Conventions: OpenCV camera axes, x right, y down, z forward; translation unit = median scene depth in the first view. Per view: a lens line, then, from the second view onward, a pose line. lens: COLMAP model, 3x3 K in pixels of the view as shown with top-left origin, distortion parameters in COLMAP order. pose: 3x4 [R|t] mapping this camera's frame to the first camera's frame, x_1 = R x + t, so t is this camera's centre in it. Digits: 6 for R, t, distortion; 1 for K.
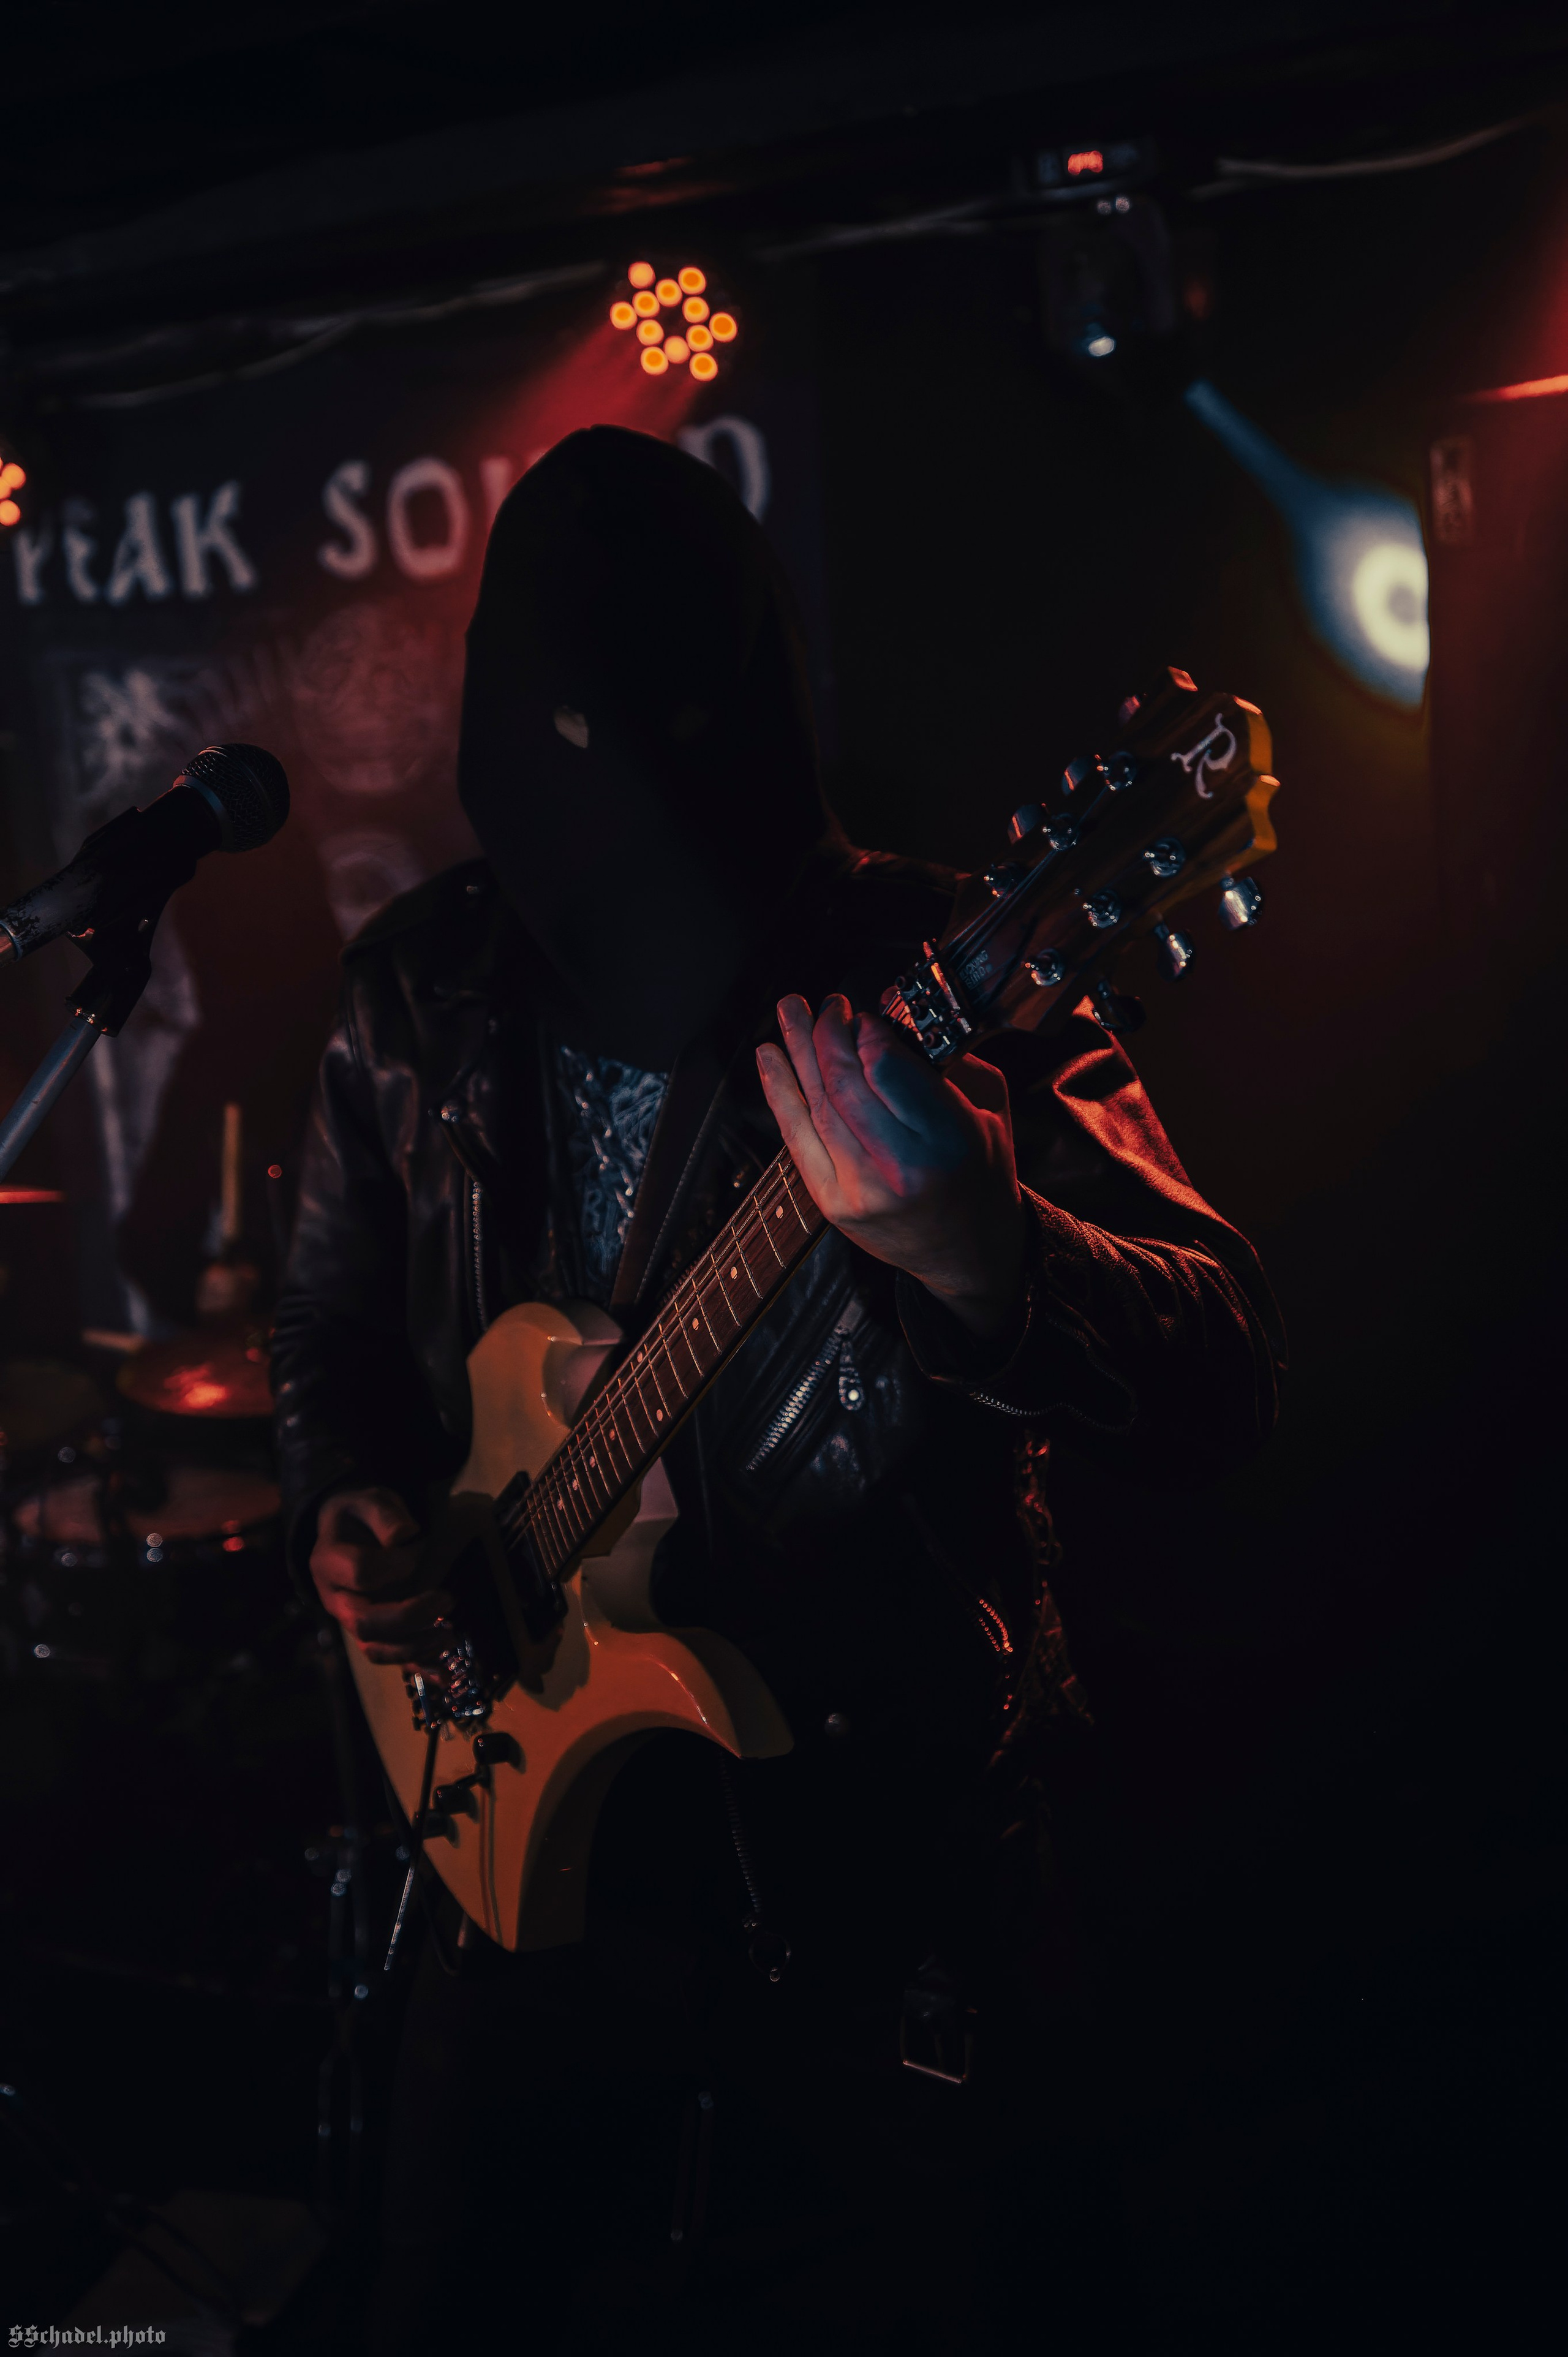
lens RADIAL K [[2391.2, 0, 784.0], [0, 2391.2, 1178.5], [0, 0, 1]] dist [-0.088323, 0.002444]
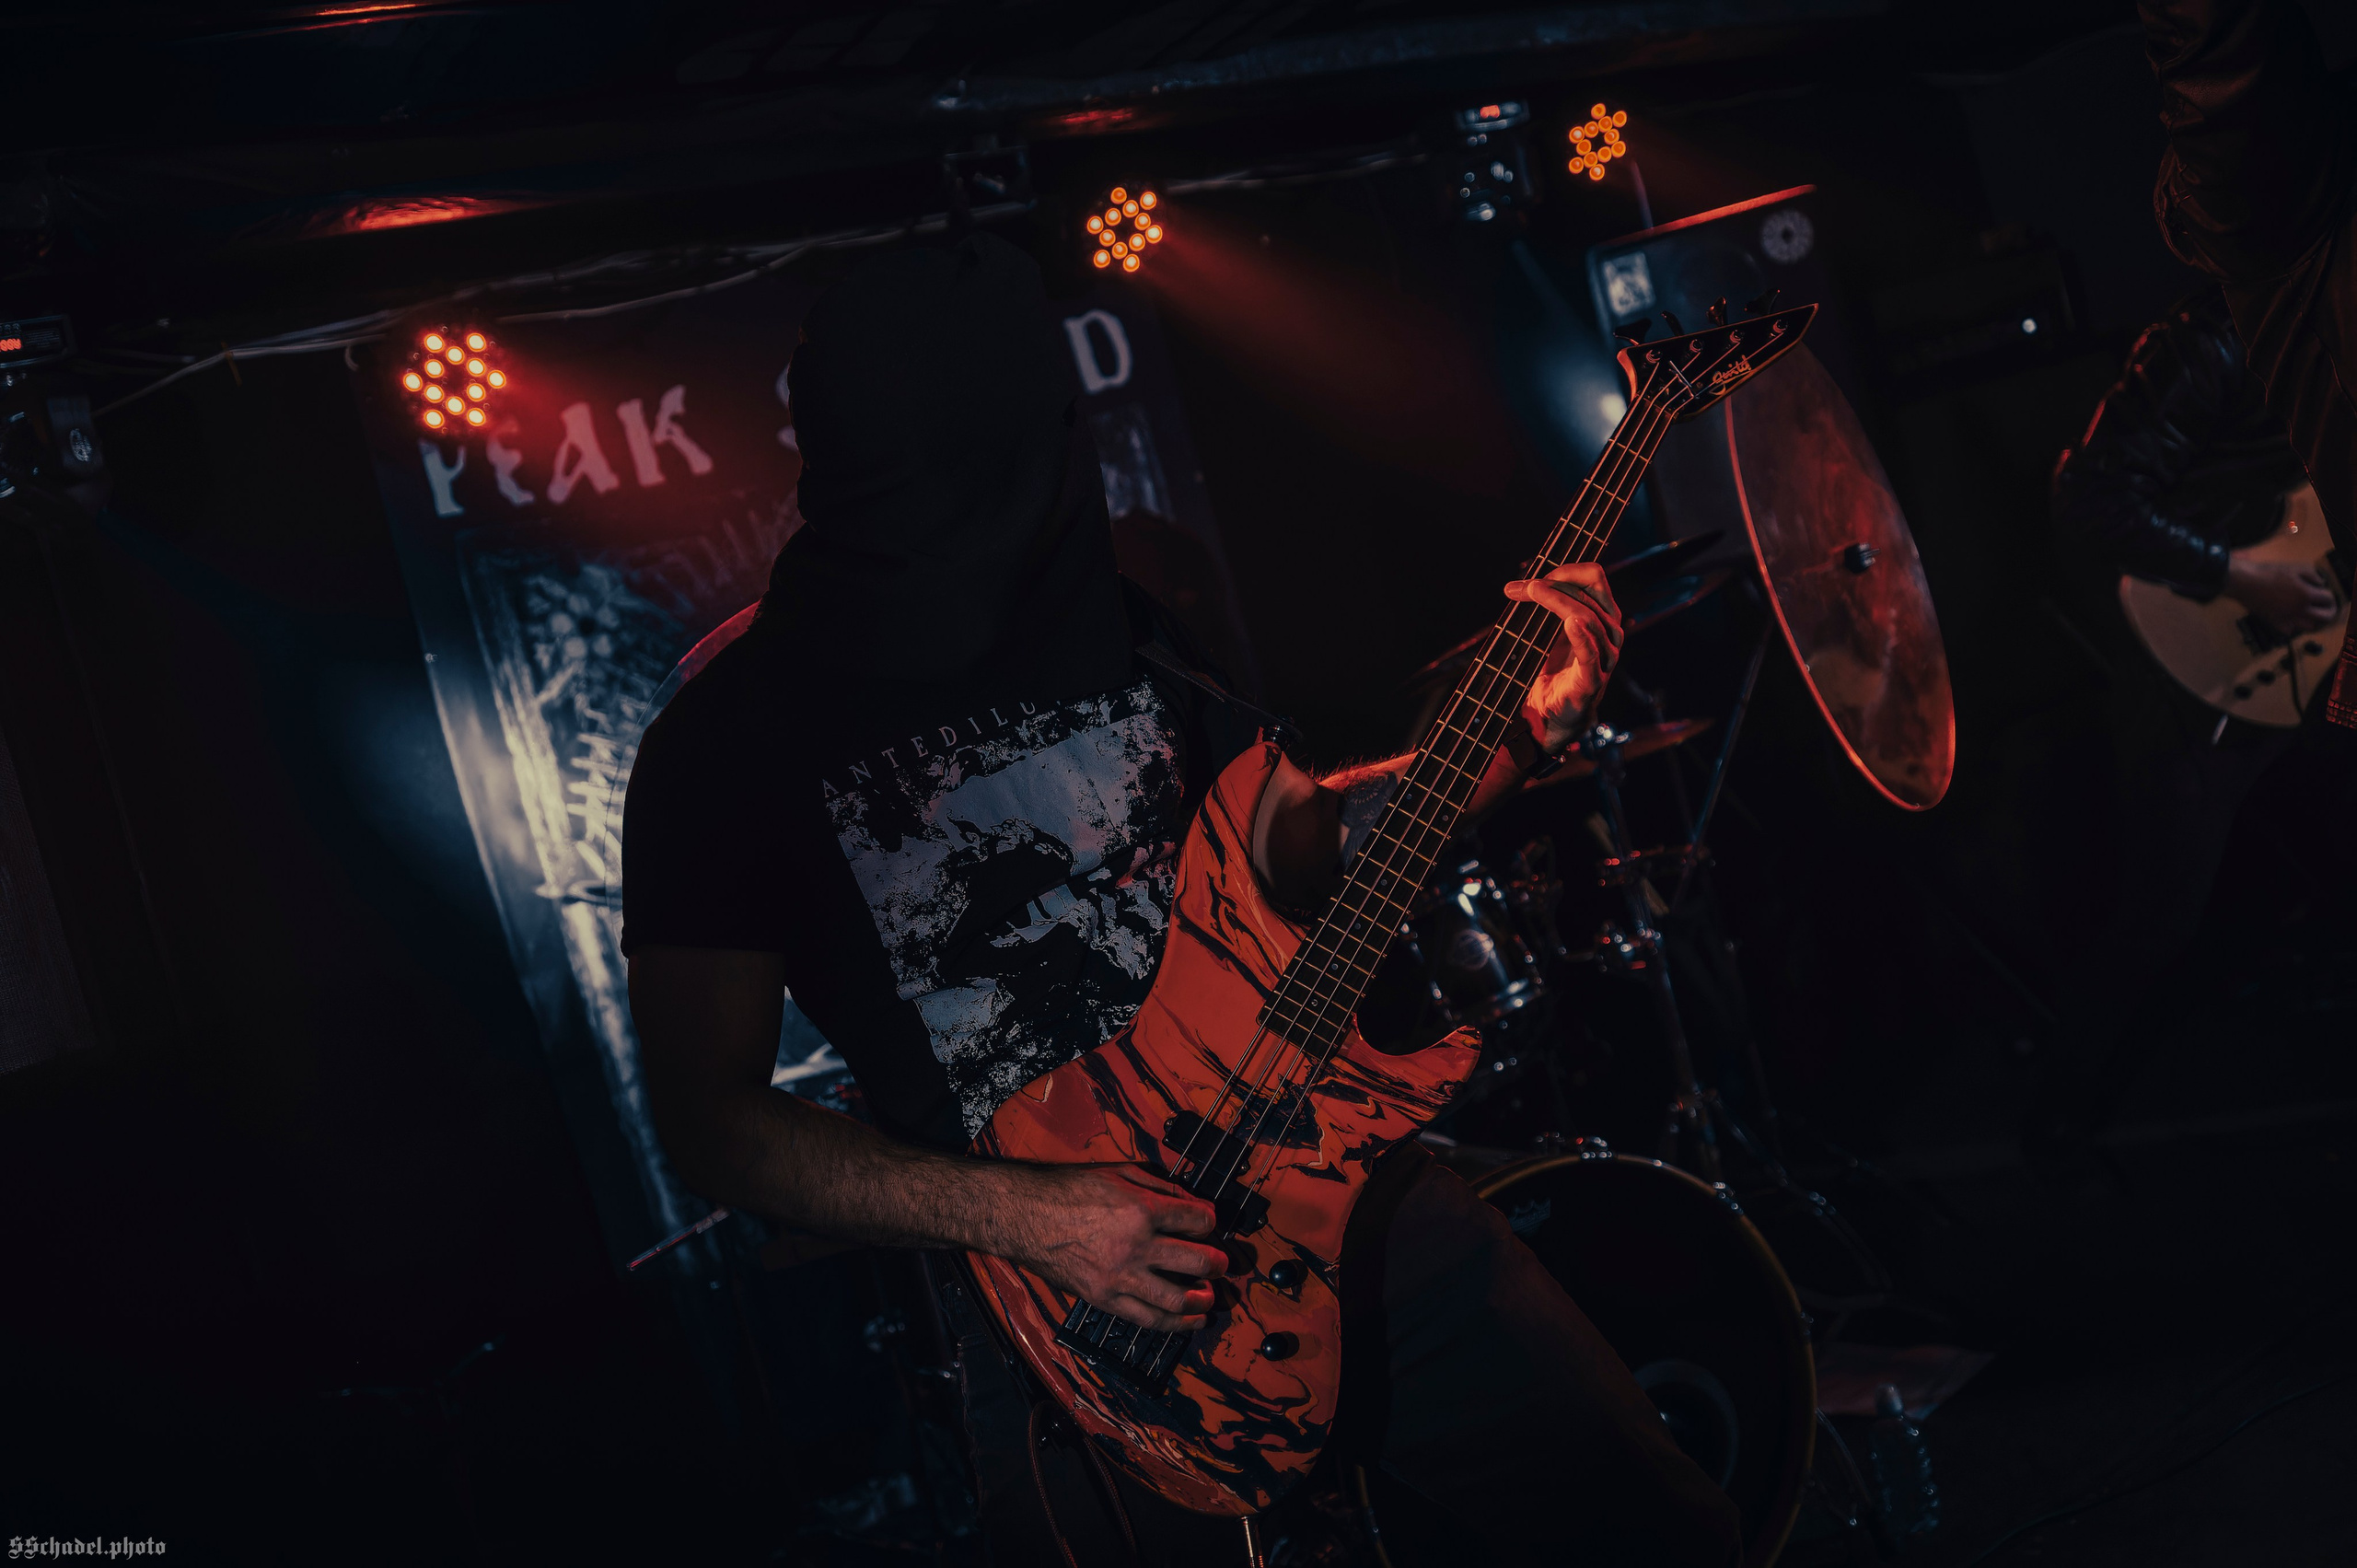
lens RADIAL K [[2261.7, 0, 1178.5], [0, 2261.7, 784.0], [0, 0, 1]] dist [-0.142270, 0.124202]
pose [[0.483536, -0.108166, 0.868616, -1.063161], [0.416530, 0.901214, -0.119647, 0.106581], [-0.769867, 0.419658, 0.480824, 0.373172]]
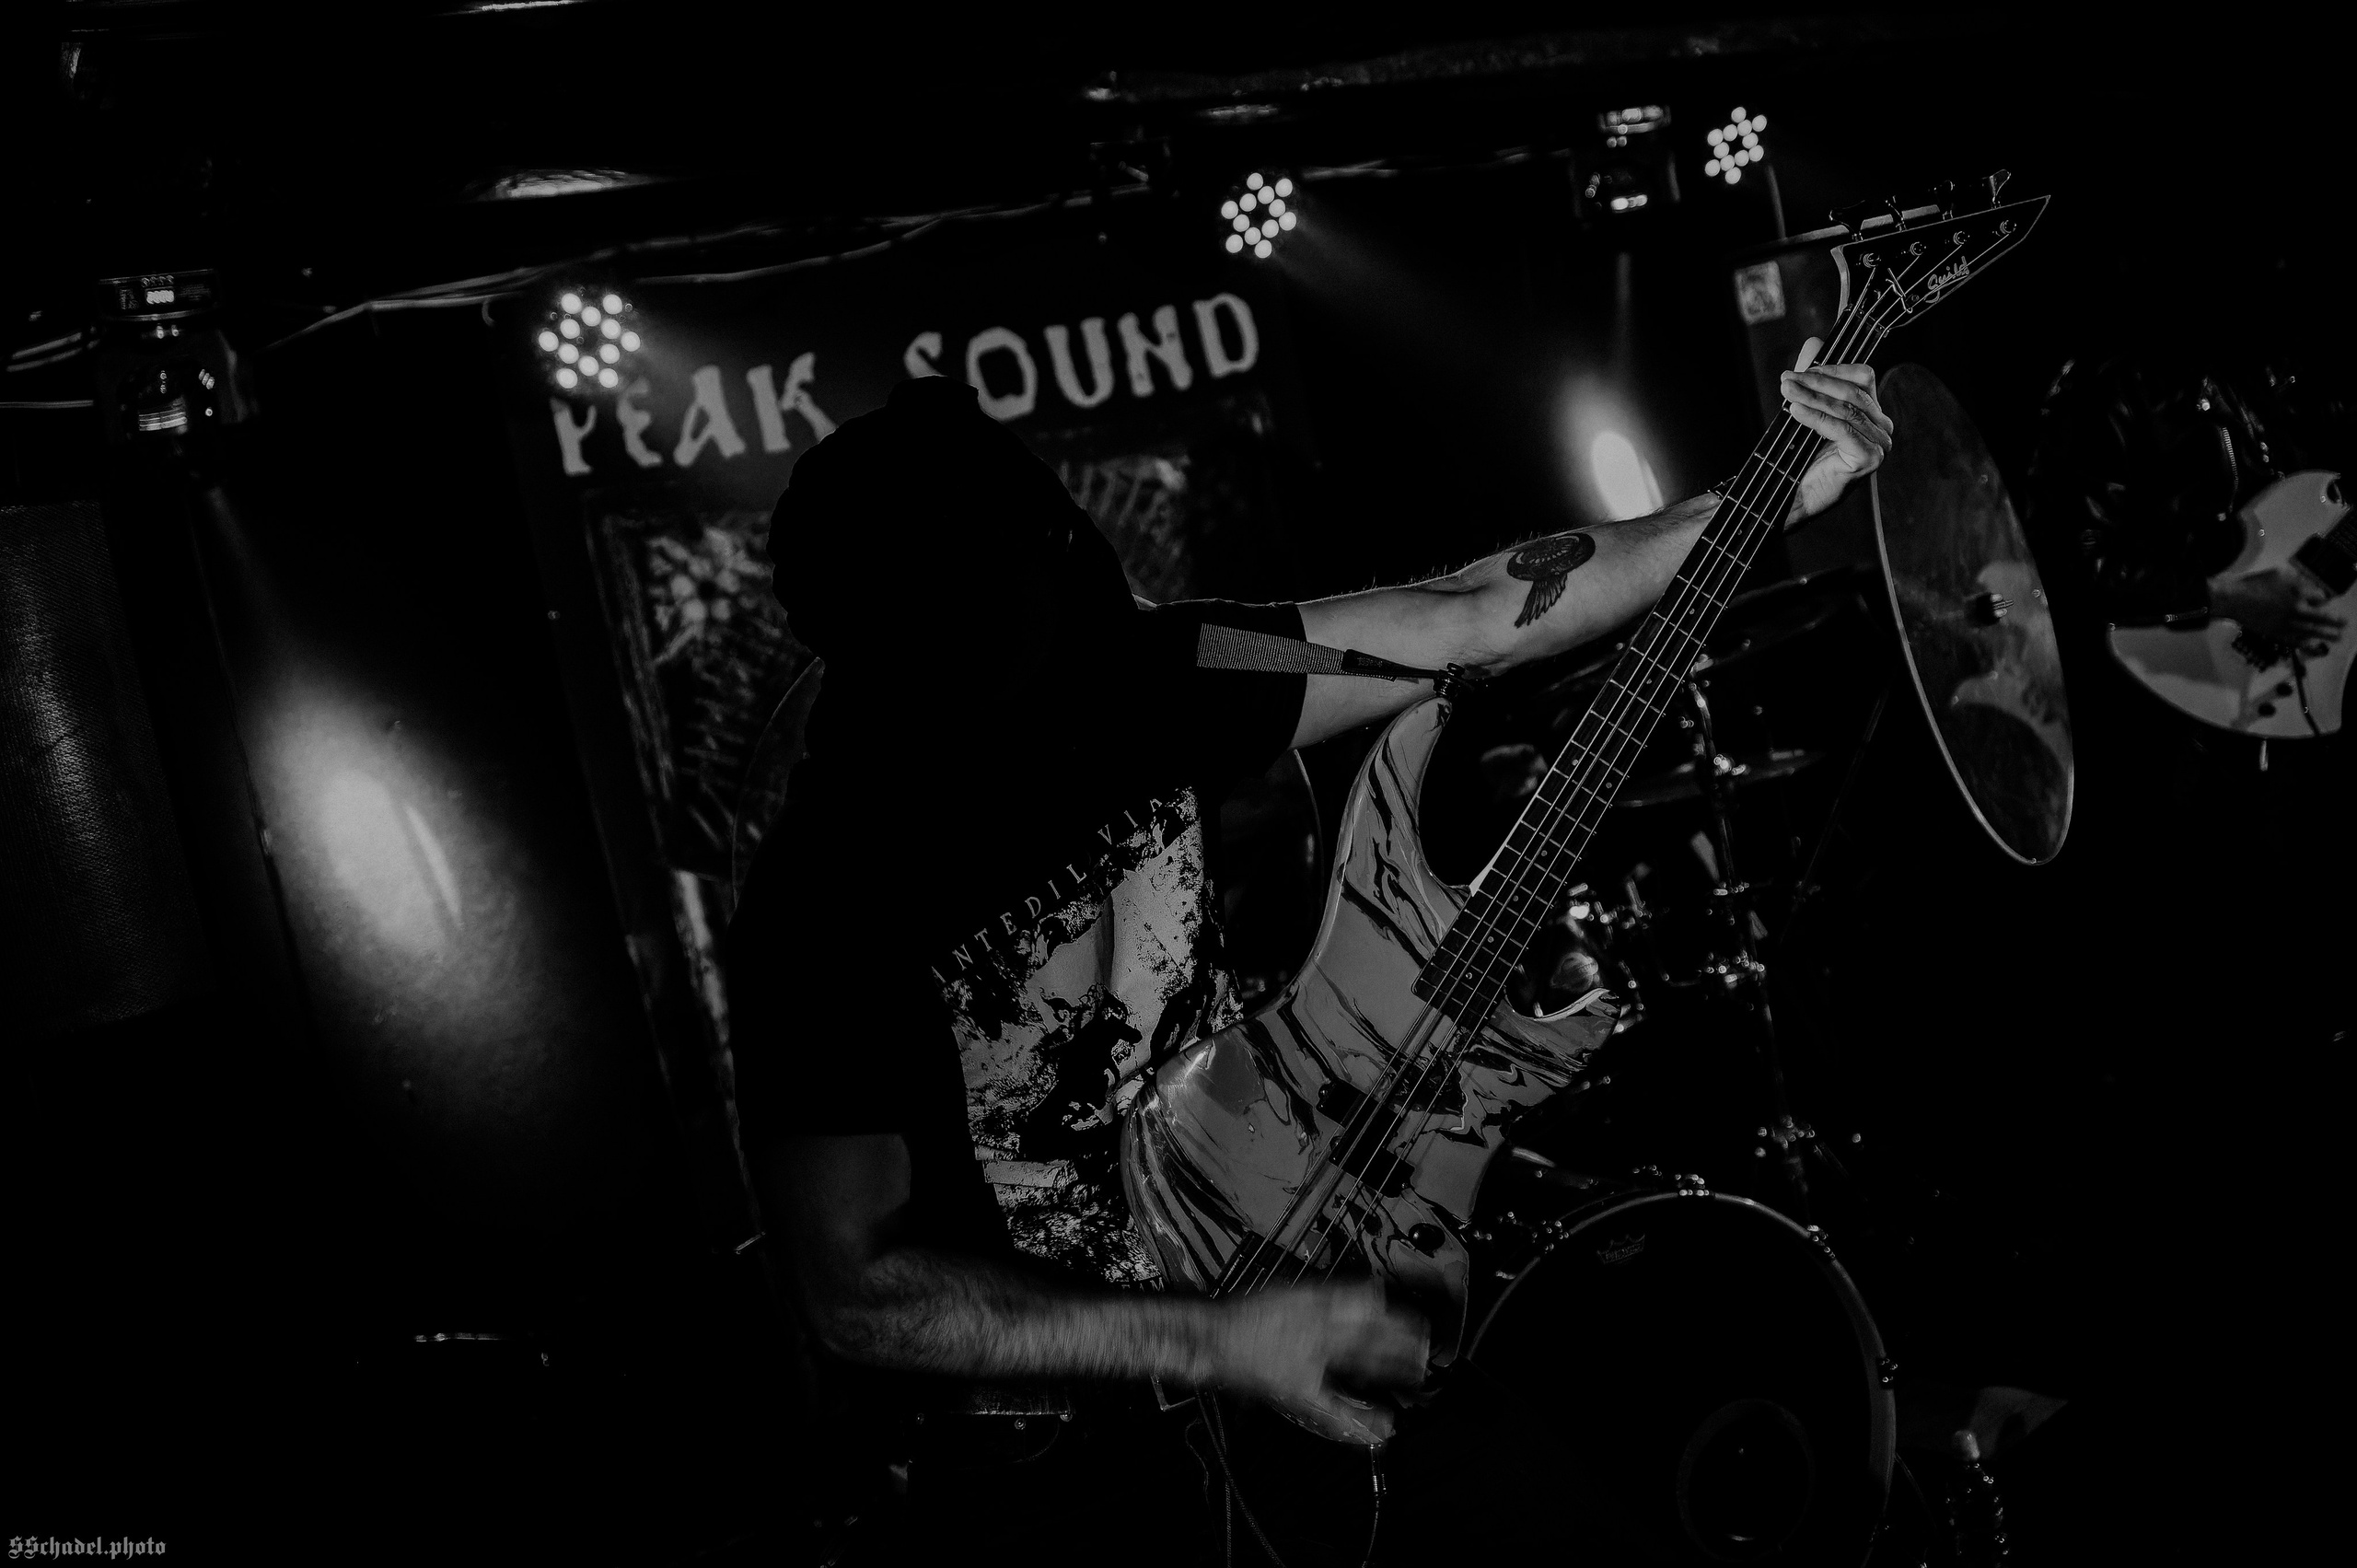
lens RADIAL K [[2261.7, 0, 1178.5], [0, 2261.7, 784.0], [0, 0, 1]] dist [-0.142270, 0.124202]
pose [[0.516256, -0.103223, 0.850191, -1.072697], [0.362139, 0.925906, -0.107484, 0.078549], [-0.776102, 0.363377, 0.515386, 0.374853]]
